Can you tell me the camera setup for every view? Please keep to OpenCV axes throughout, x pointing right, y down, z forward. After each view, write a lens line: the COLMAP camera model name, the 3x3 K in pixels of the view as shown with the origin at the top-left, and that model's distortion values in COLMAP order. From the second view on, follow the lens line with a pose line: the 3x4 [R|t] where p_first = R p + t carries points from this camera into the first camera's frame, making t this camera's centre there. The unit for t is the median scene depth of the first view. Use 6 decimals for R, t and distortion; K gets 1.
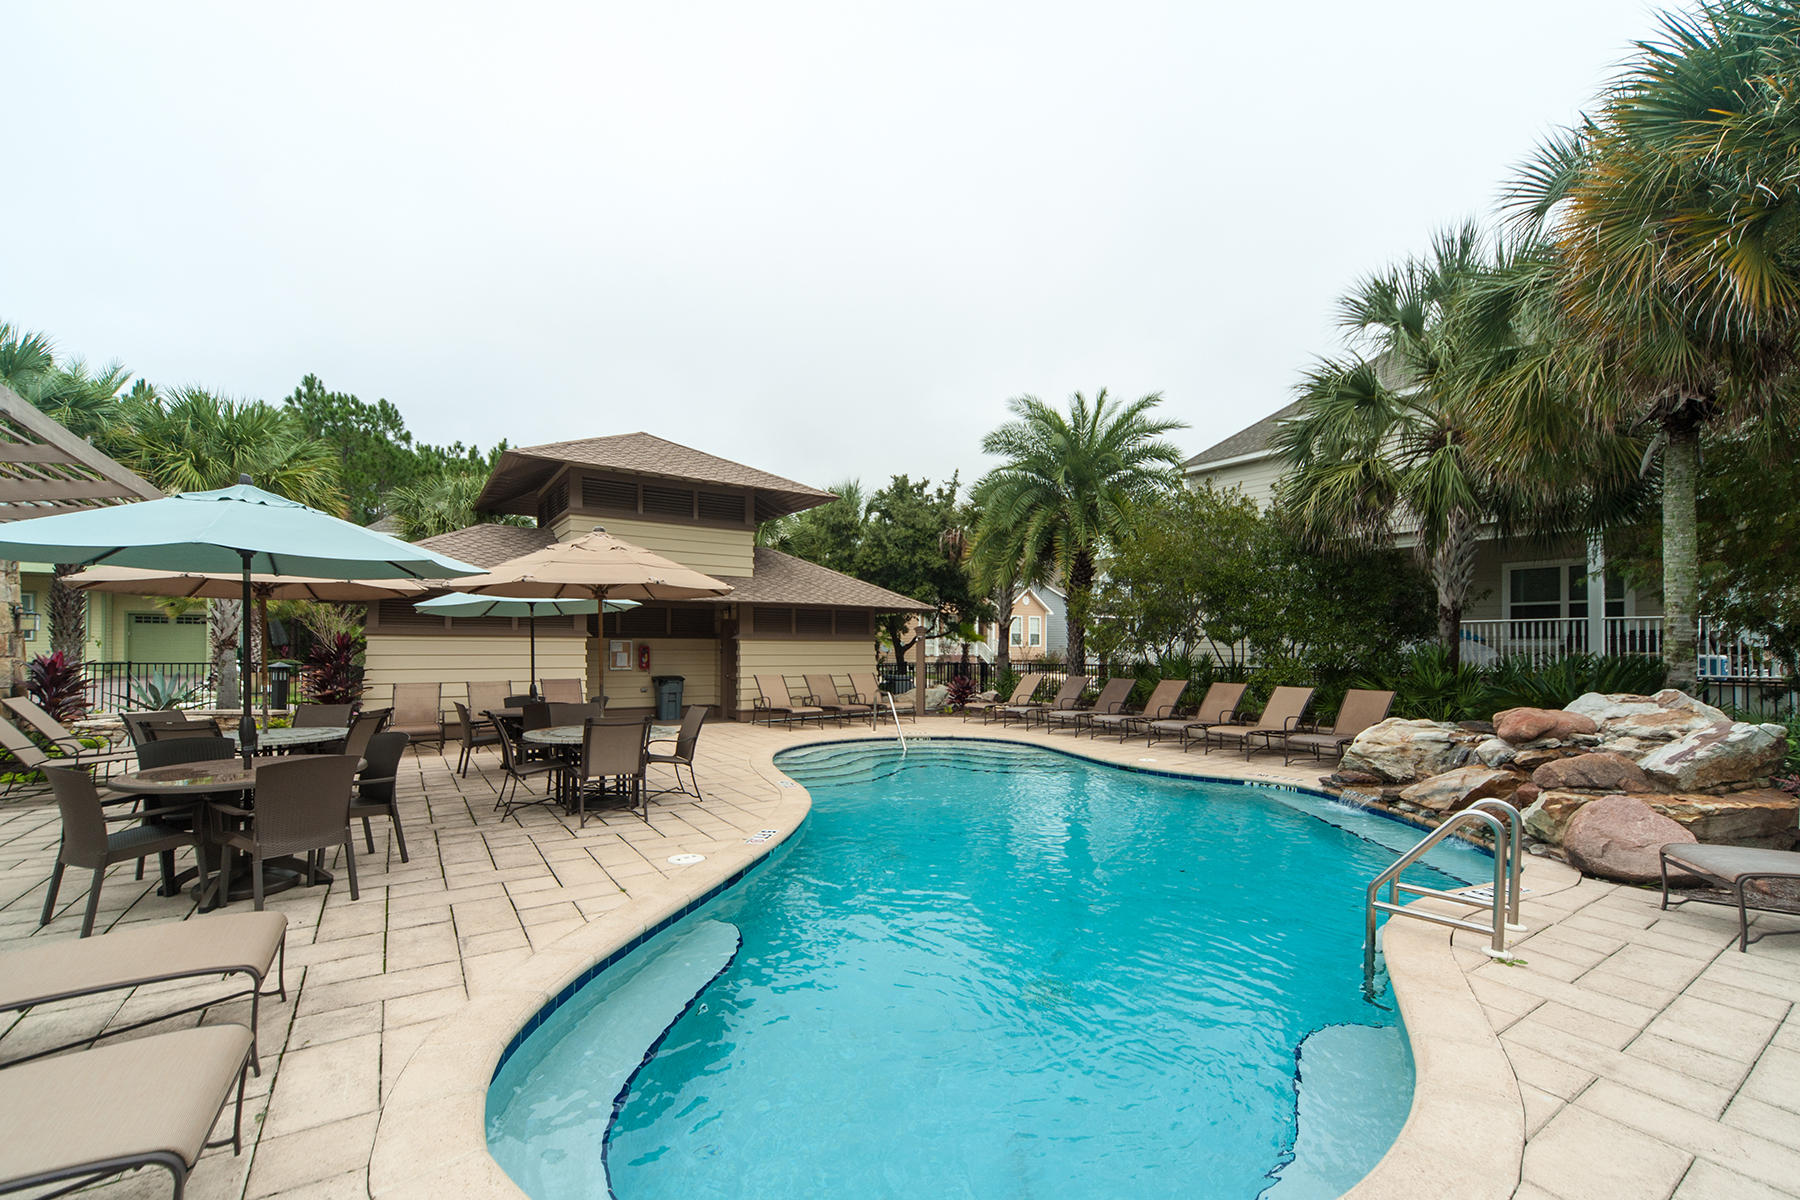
lens RADIAL K [[739.9, 0, 902.7], [0, 739.9, 649.7], [0, 0, 1]] dist [0.001482, 0.000286]
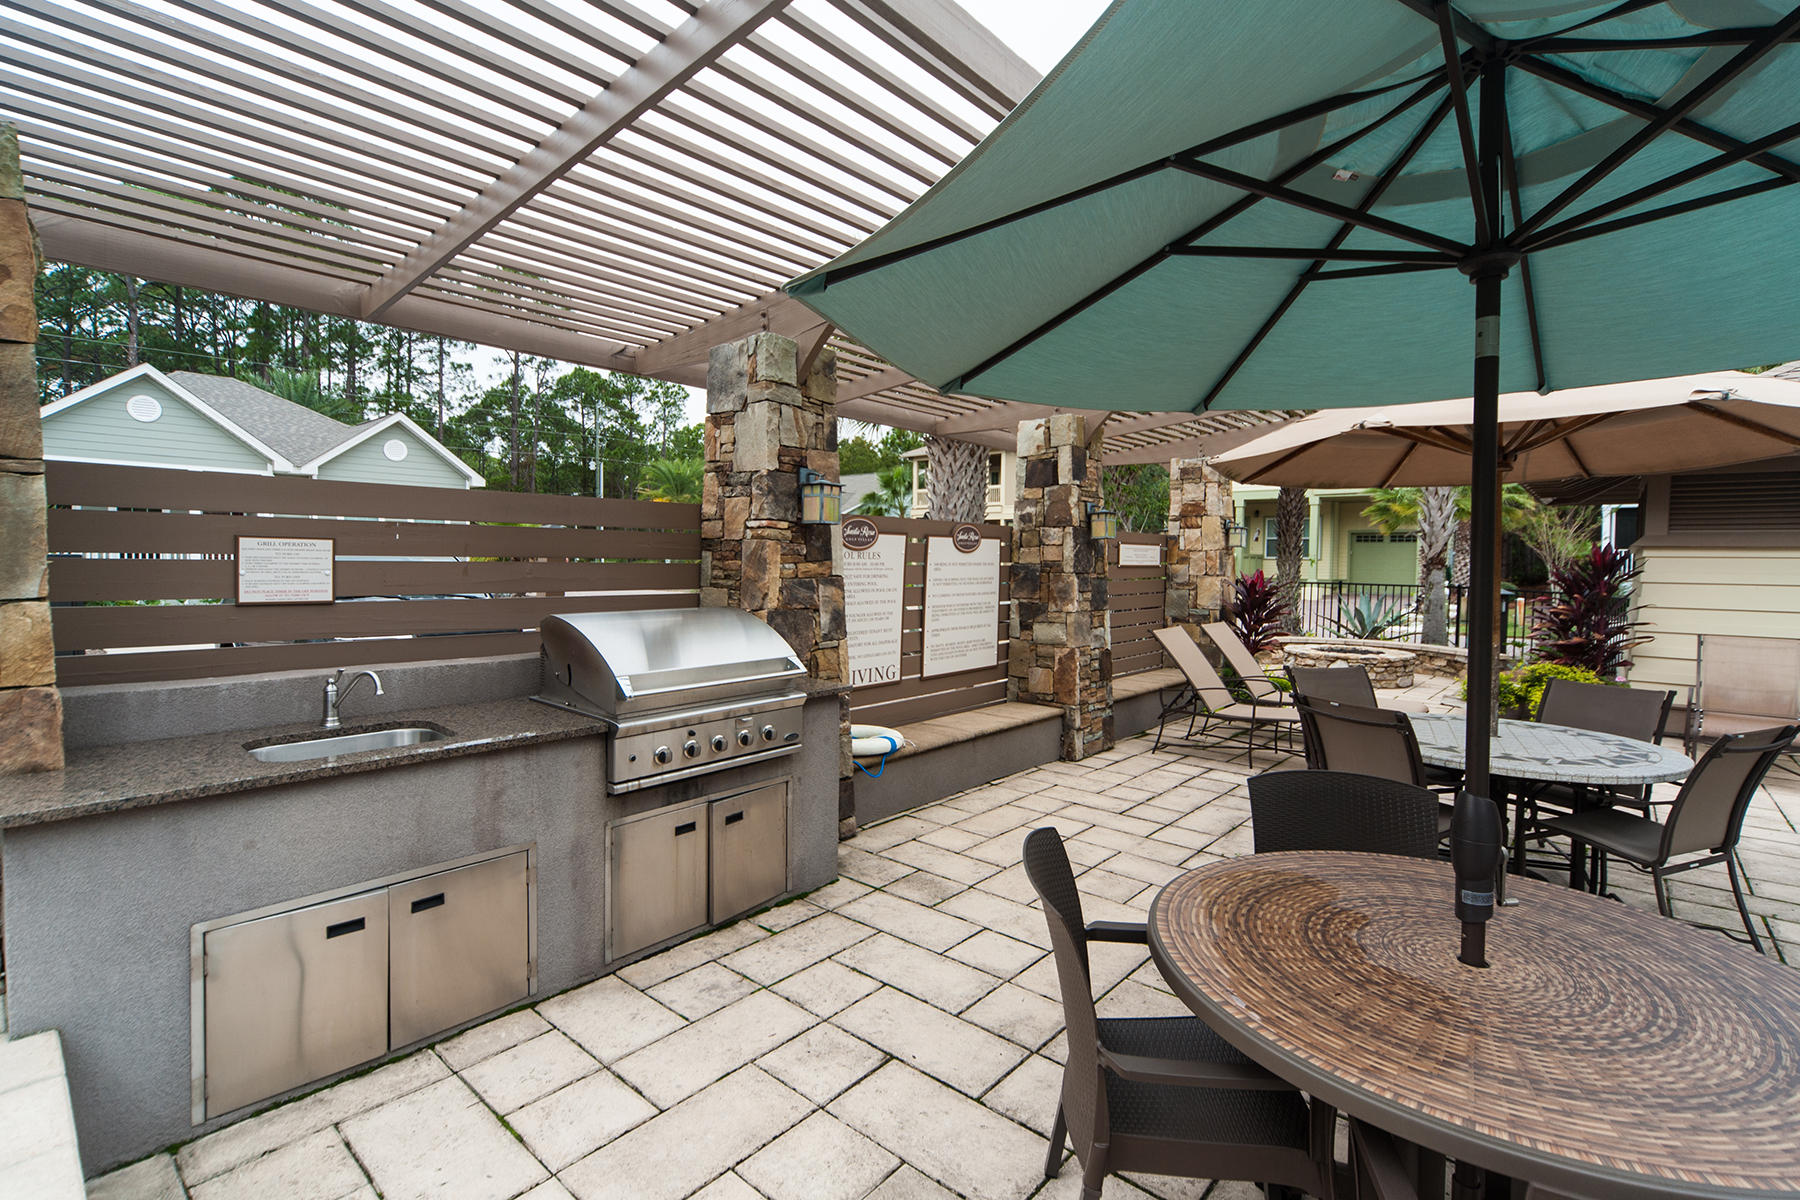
lens RADIAL K [[840.1, 0, 900.2], [0, 840.1, 579.2], [0, 0, 1]] dist [-0.000613, 0.000066]
pose [[0.260359, 0.020693, -0.965290, -0.197864], [-0.010904, 0.999770, 0.018491, -0.000433], [0.965450, 0.005711, 0.260525, 0.218805]]
